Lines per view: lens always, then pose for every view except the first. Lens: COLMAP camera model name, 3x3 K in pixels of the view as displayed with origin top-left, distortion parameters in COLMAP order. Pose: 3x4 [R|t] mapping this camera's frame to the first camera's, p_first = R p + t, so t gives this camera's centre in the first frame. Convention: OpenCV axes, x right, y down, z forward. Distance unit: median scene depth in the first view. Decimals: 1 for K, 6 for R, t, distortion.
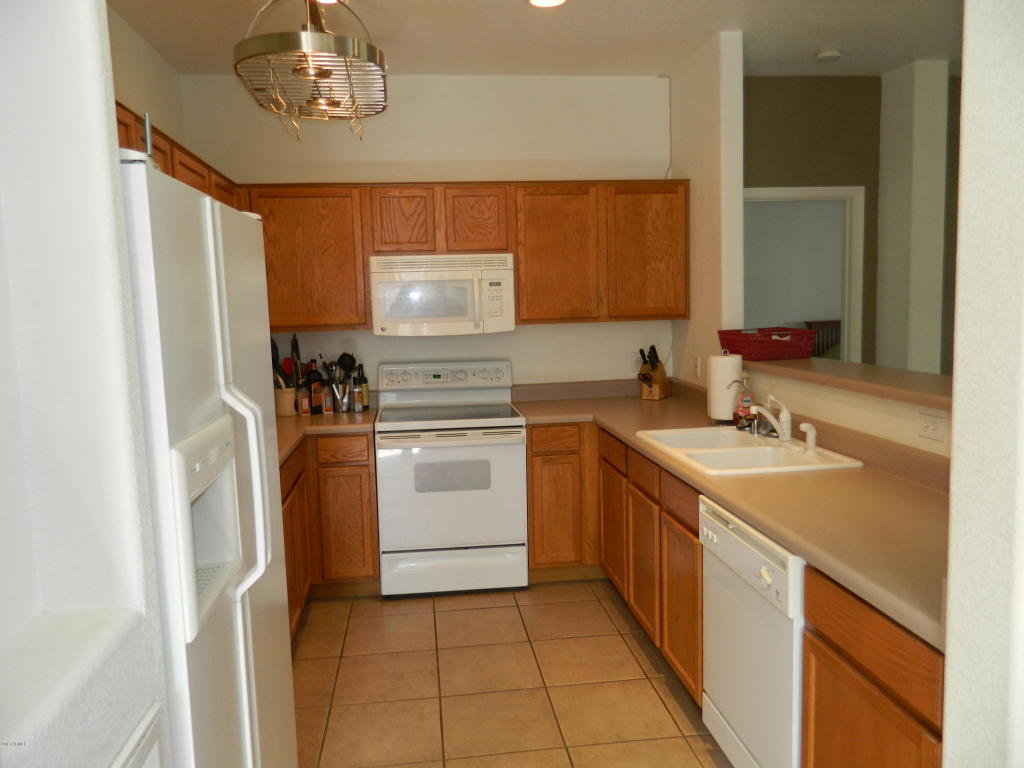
lens RADIAL K [[763.2, 0, 511.0], [0, 763.2, 382.4], [0, 0, 1]] dist [0.009984, -0.002517]
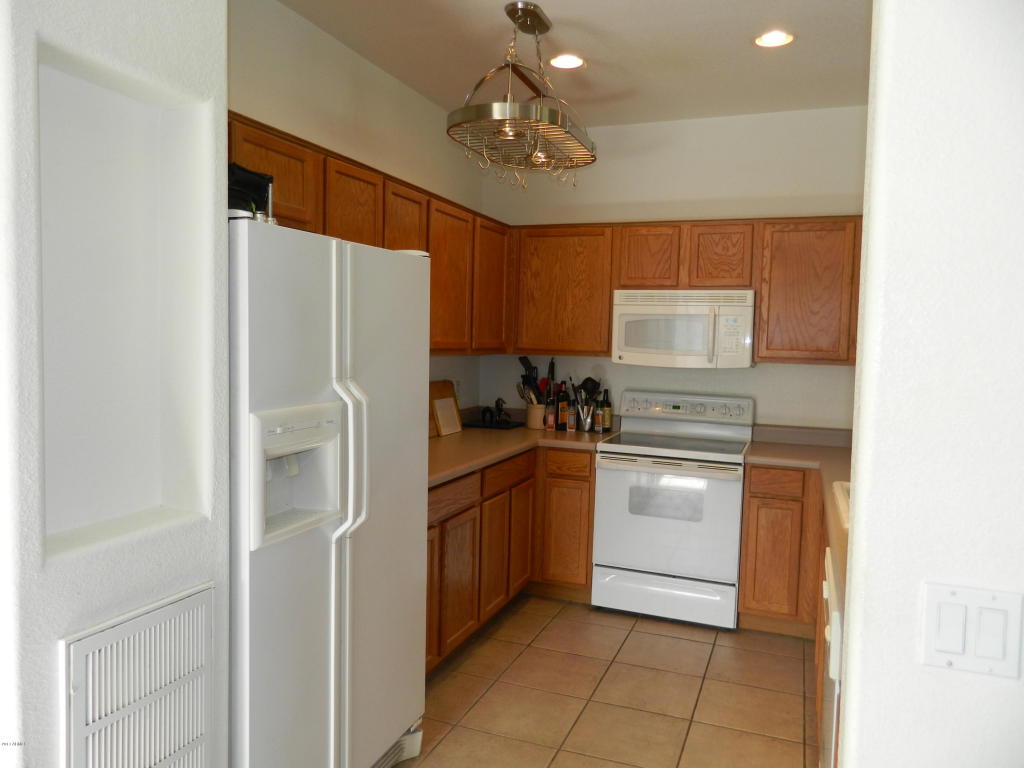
lens RADIAL K [[763.2, 0, 510.3], [0, 763.2, 383.5], [0, 0, 1]] dist [0.009984, -0.002517]
pose [[0.882780, 0.081839, -0.462603, 0.195321], [-0.102146, 0.994588, -0.018973, 0.002660], [0.458547, 0.064002, 0.886362, -0.017554]]
